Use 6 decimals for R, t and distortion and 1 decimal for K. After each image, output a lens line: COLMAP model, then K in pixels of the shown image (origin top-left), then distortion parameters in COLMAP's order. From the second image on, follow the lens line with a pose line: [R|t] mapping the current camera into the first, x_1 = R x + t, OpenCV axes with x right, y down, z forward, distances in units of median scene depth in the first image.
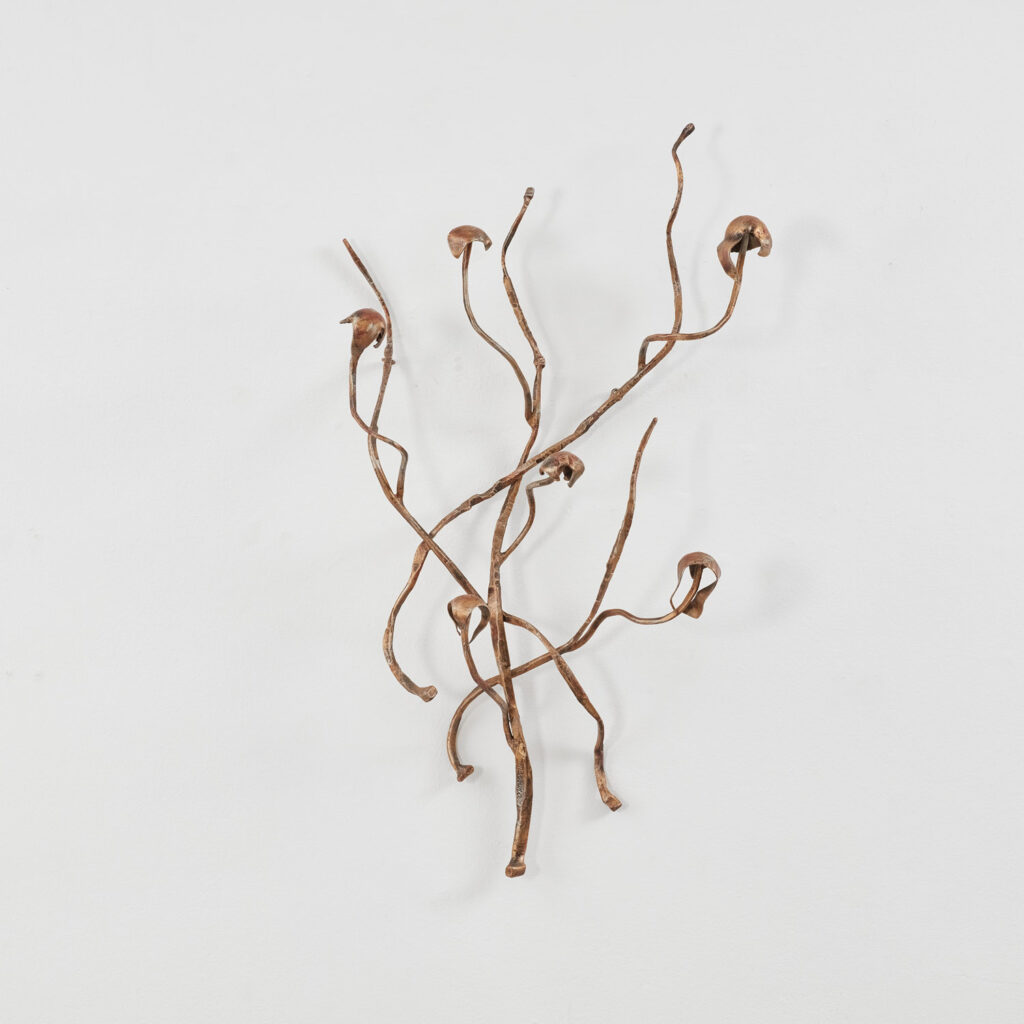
lens RADIAL K [[4261.3, 0, 512.0], [0, 4261.3, 512.0], [0, 0, 1]] dist [0.104639, -0.557688]
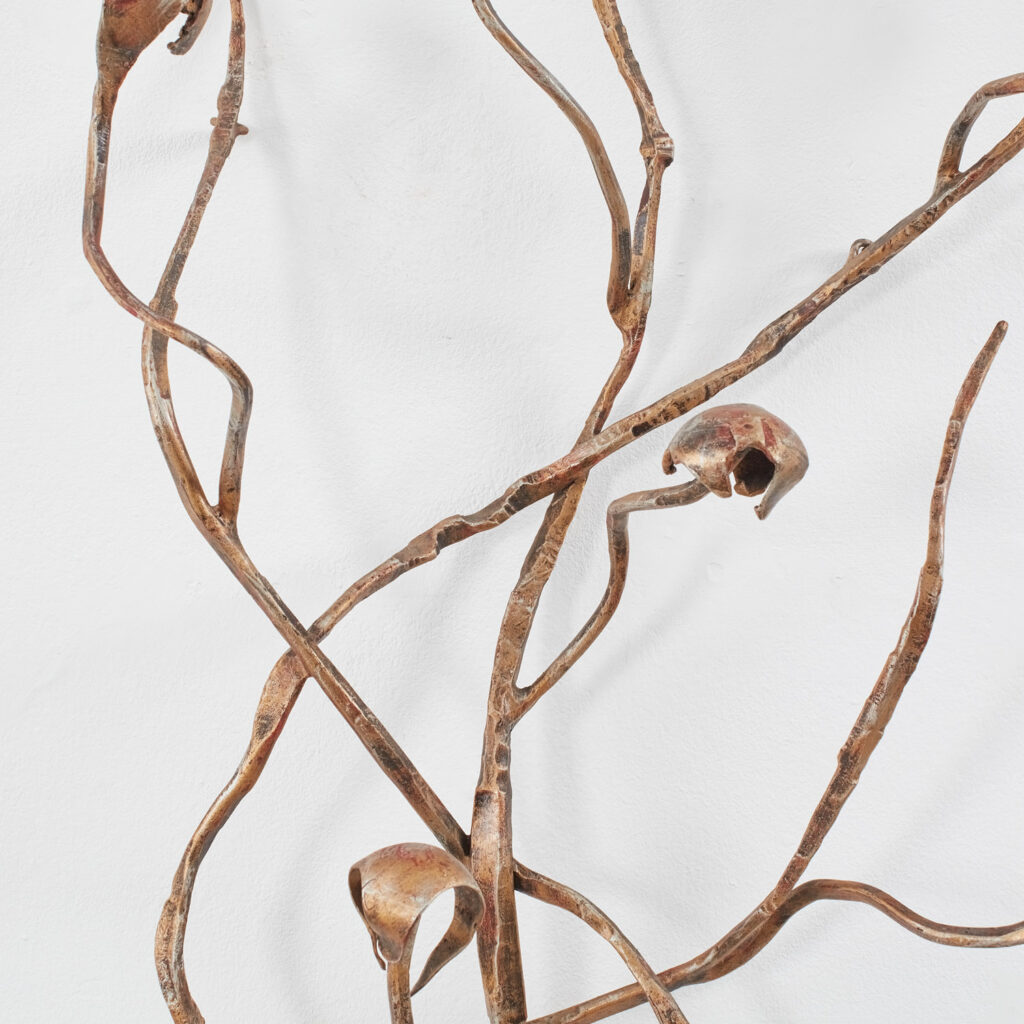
lens RADIAL K [[2641.8, 0, 512.3], [0, 2641.8, 442.7], [0, 0, 1]] dist [-0.061338, -0.227355]
pose [[0.998014, 0.056803, 0.027229, -0.010009], [-0.056516, 0.998339, -0.011209, -0.007983], [-0.027820, 0.009647, 0.999566, 0.788452]]
